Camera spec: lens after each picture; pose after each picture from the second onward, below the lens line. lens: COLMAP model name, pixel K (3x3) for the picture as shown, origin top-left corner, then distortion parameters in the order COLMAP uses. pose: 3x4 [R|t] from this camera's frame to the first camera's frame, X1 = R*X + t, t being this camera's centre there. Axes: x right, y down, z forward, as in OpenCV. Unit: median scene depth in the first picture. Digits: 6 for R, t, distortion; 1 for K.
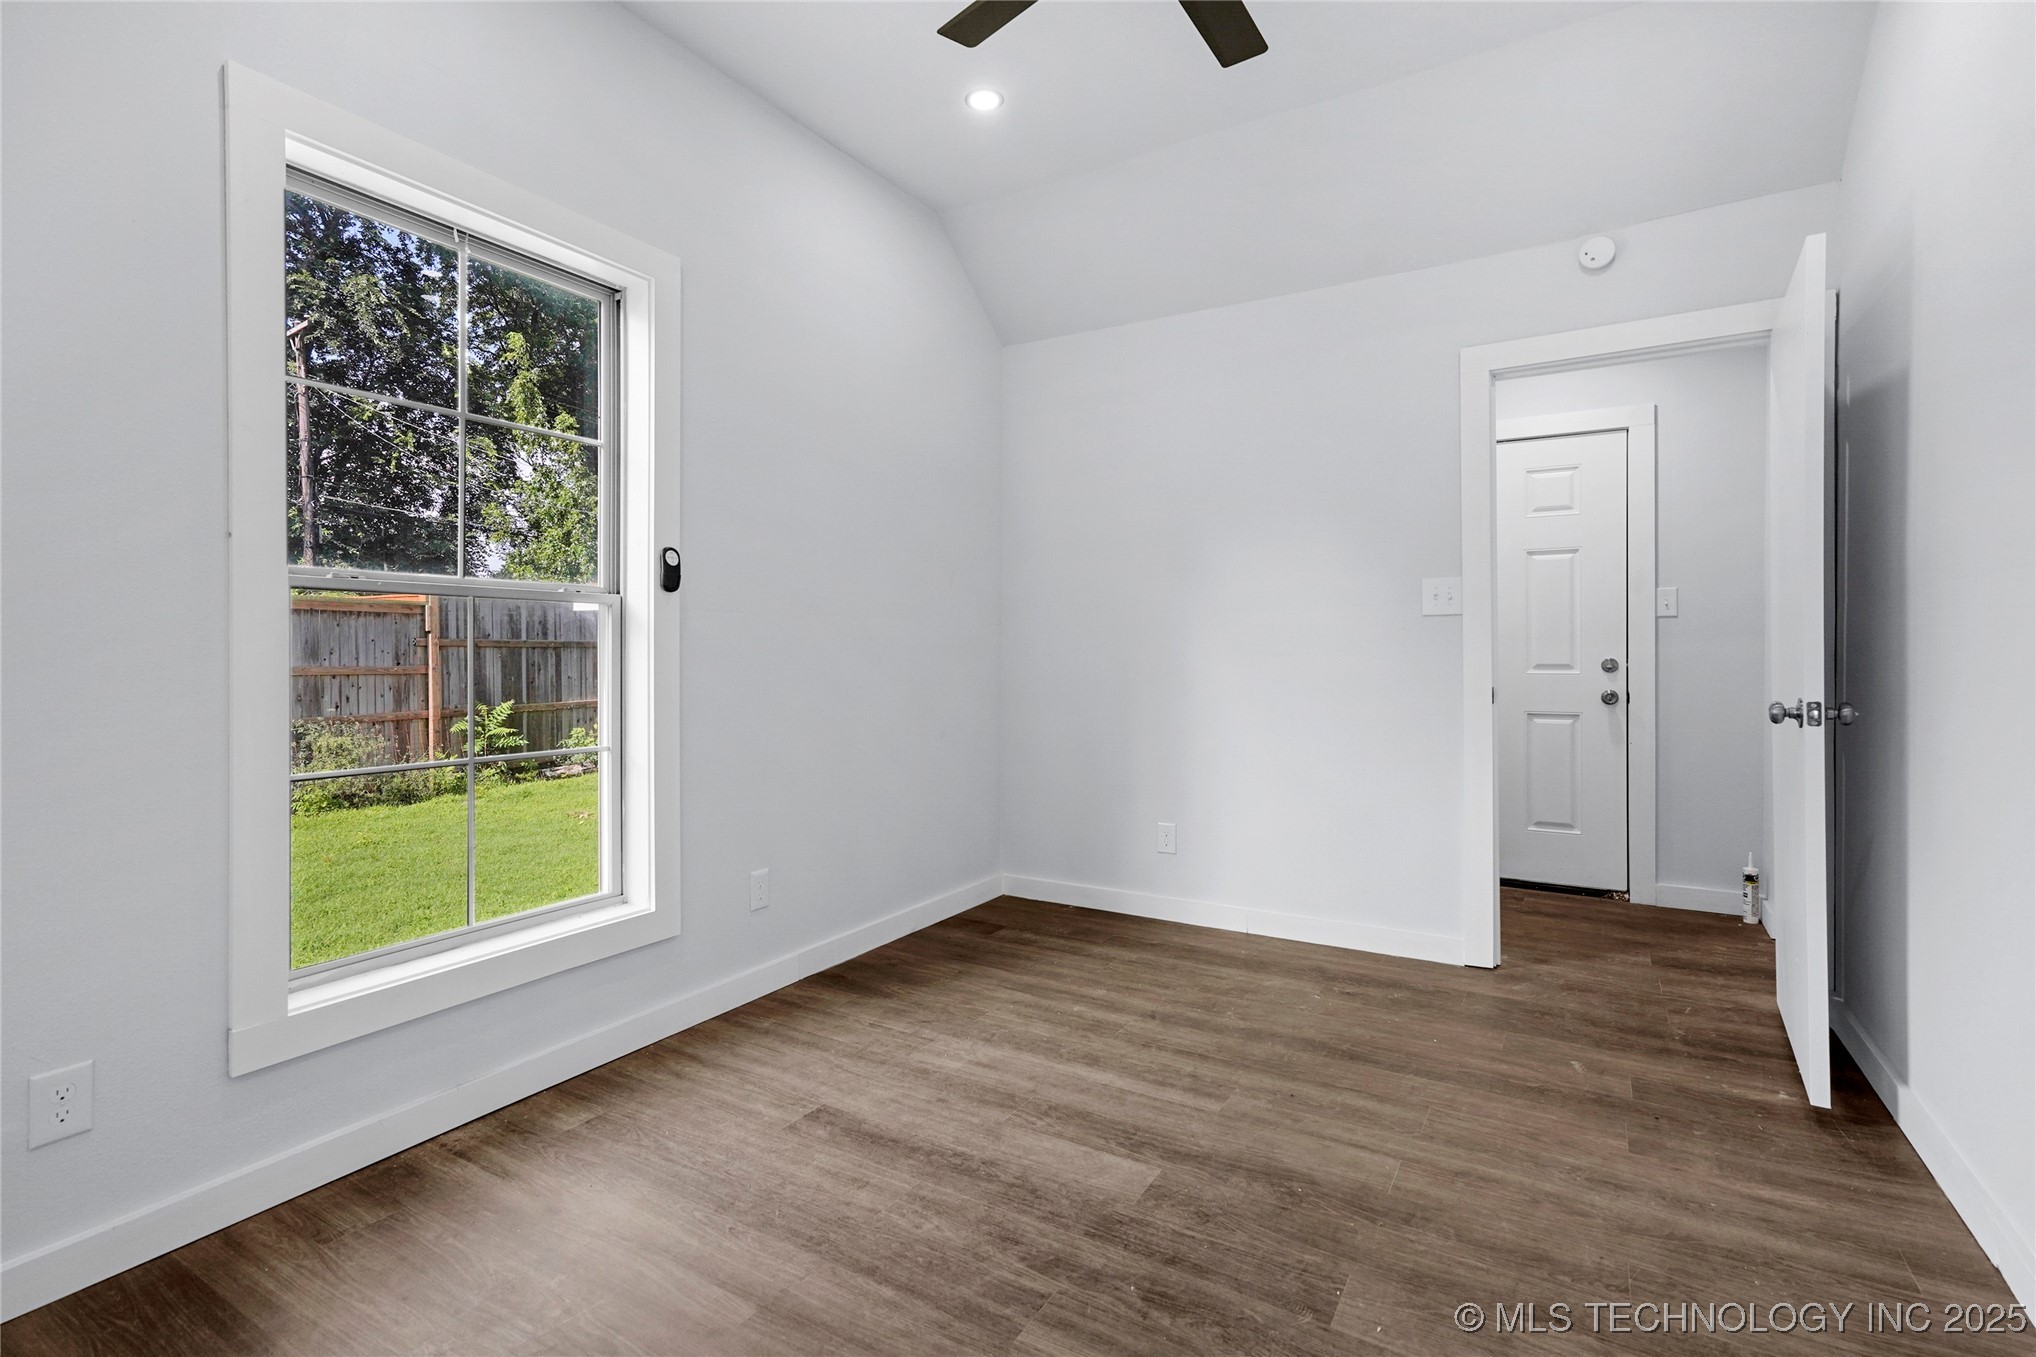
lens RADIAL K [[987.1, 0, 1035.5], [0, 987.1, 658.8], [0, 0, 1]] dist [0.001137, 0.001108]
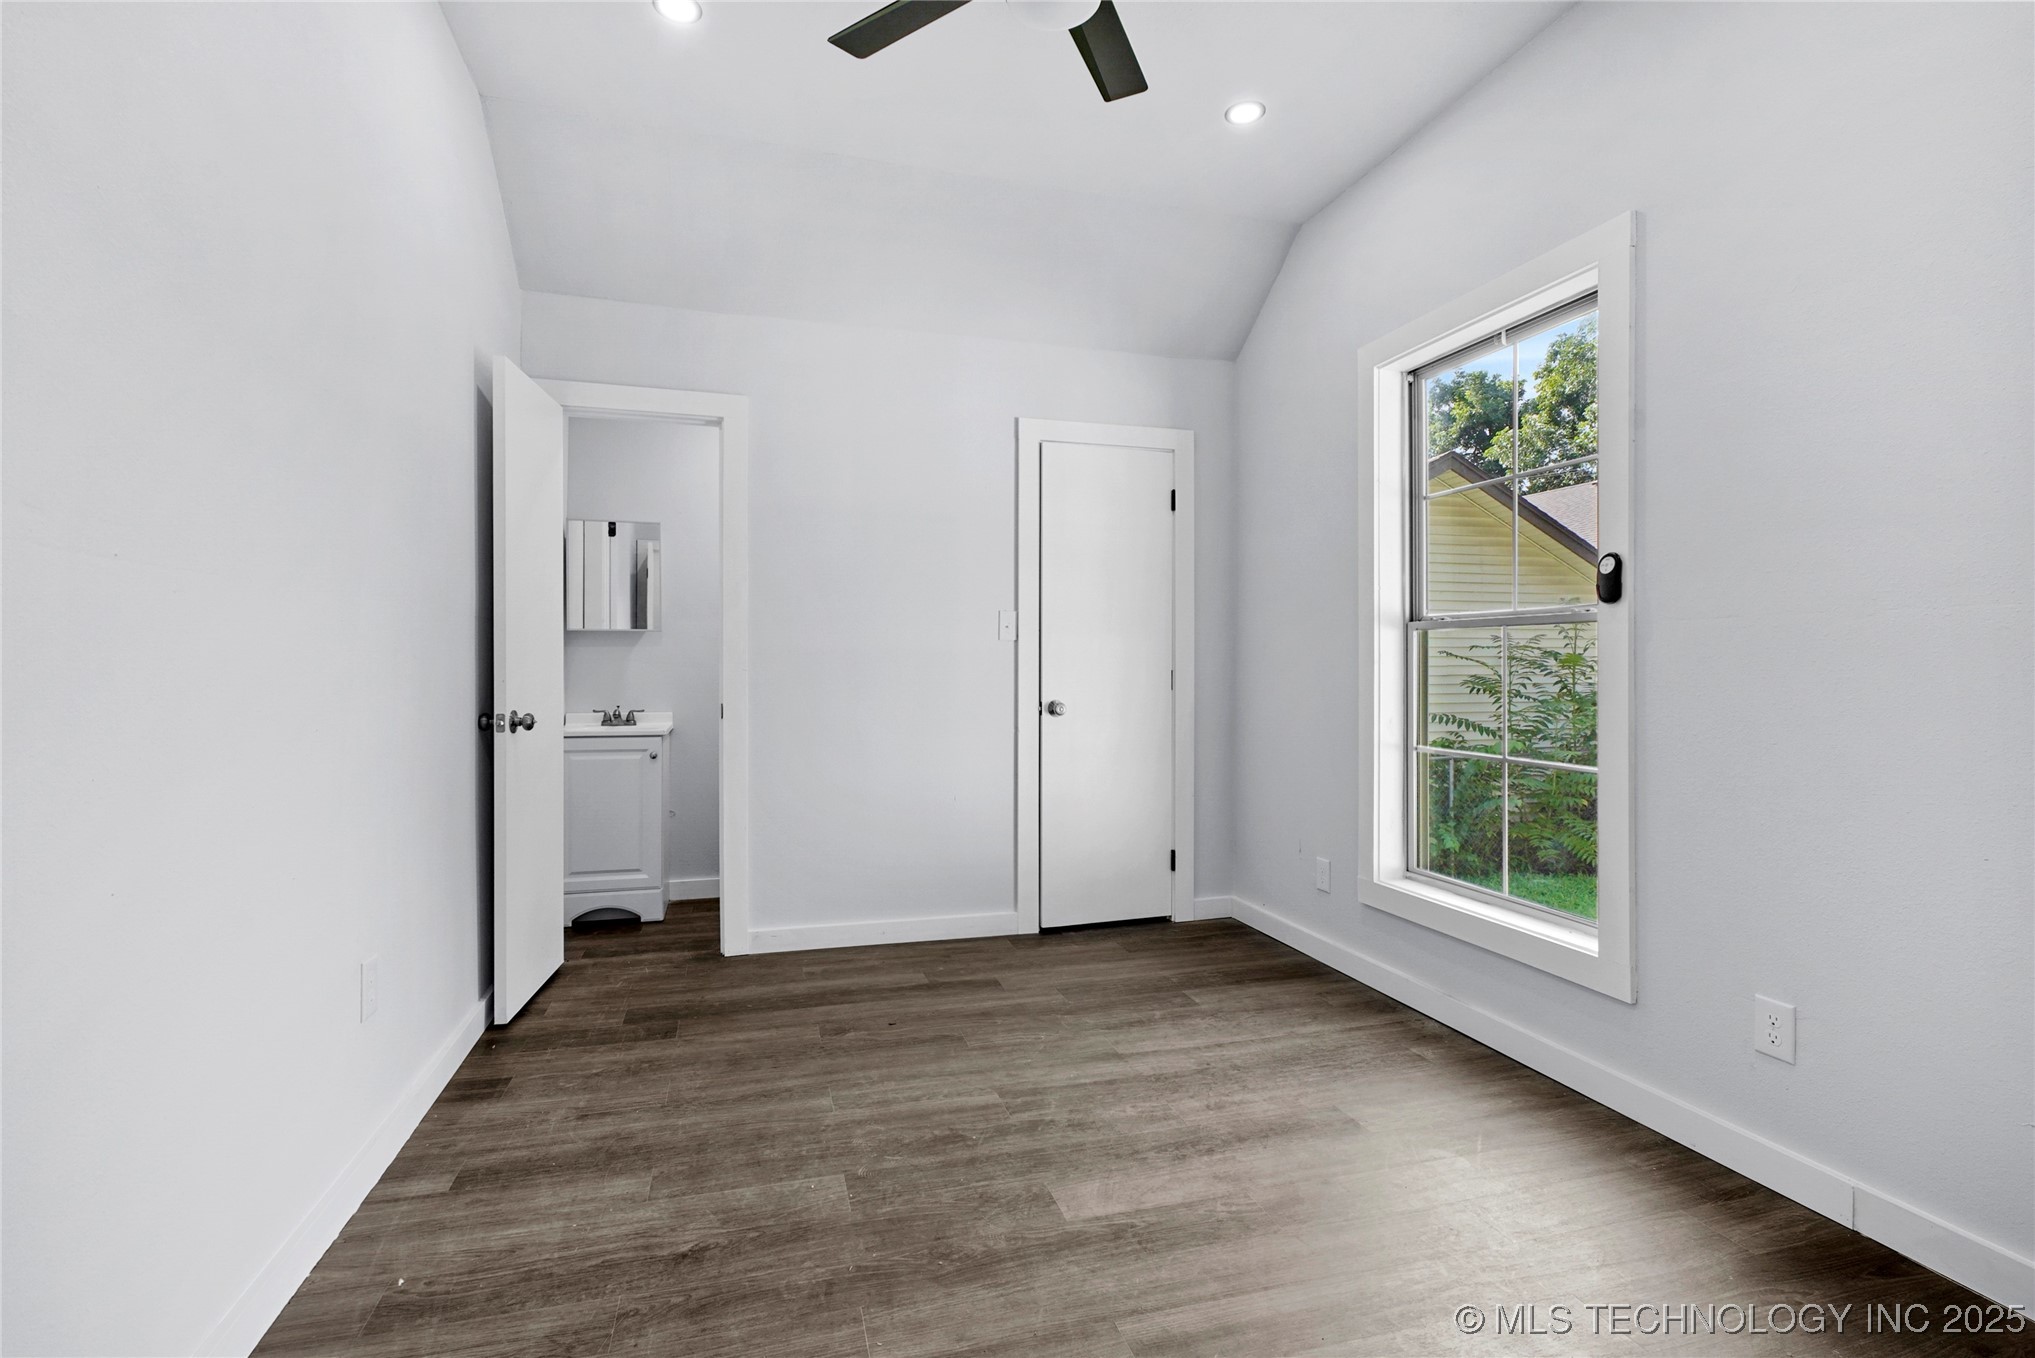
lens RADIAL K [[986.6, 0, 1035.0], [0, 986.6, 659.3], [0, 0, 1]] dist [0.001137, 0.001108]
pose [[-0.701780, -0.003269, -0.712386, 0.918192], [-0.002482, 0.999995, -0.002144, -0.032327], [0.712389, 0.000263, -0.701785, 1.810483]]
